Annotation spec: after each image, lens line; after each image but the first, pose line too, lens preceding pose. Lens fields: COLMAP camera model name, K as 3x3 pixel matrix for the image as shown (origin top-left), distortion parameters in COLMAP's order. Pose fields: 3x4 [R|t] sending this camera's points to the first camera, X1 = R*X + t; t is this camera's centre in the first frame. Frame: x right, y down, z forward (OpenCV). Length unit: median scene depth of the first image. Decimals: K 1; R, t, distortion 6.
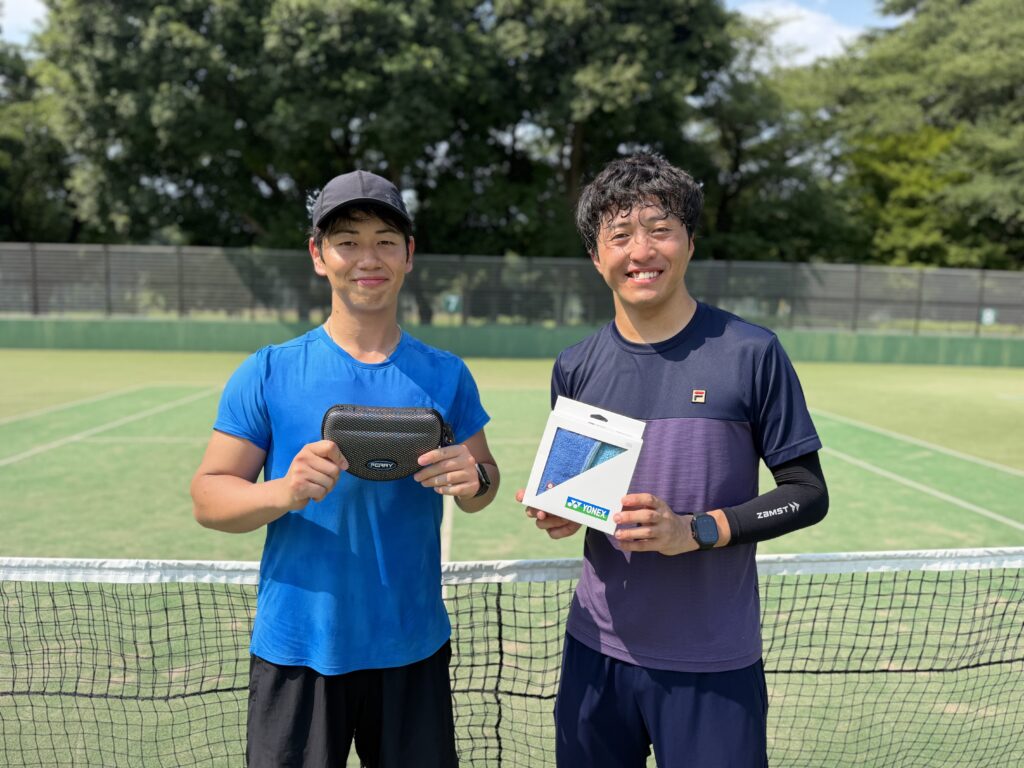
lens RADIAL K [[717.1, 0, 512.0], [0, 717.1, 384.0], [0, 0, 1]] dist [-0.053875, -0.000036]
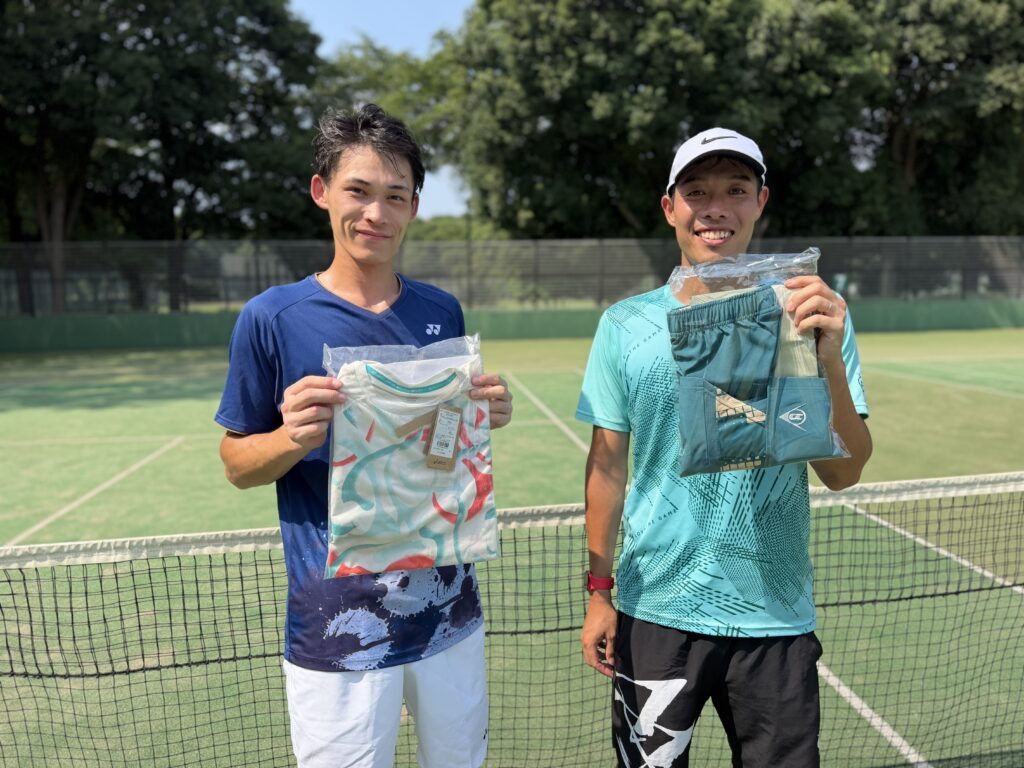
lens RADIAL K [[709.5, 0, 512.0], [0, 709.5, 384.0], [0, 0, 1]] dist [0.077642, -0.000229]
pose [[0.994913, -0.024900, 0.097608, -0.779119], [0.018035, 0.997342, 0.070595, -0.042326], [-0.099106, -0.068476, 0.992718, -0.127753]]
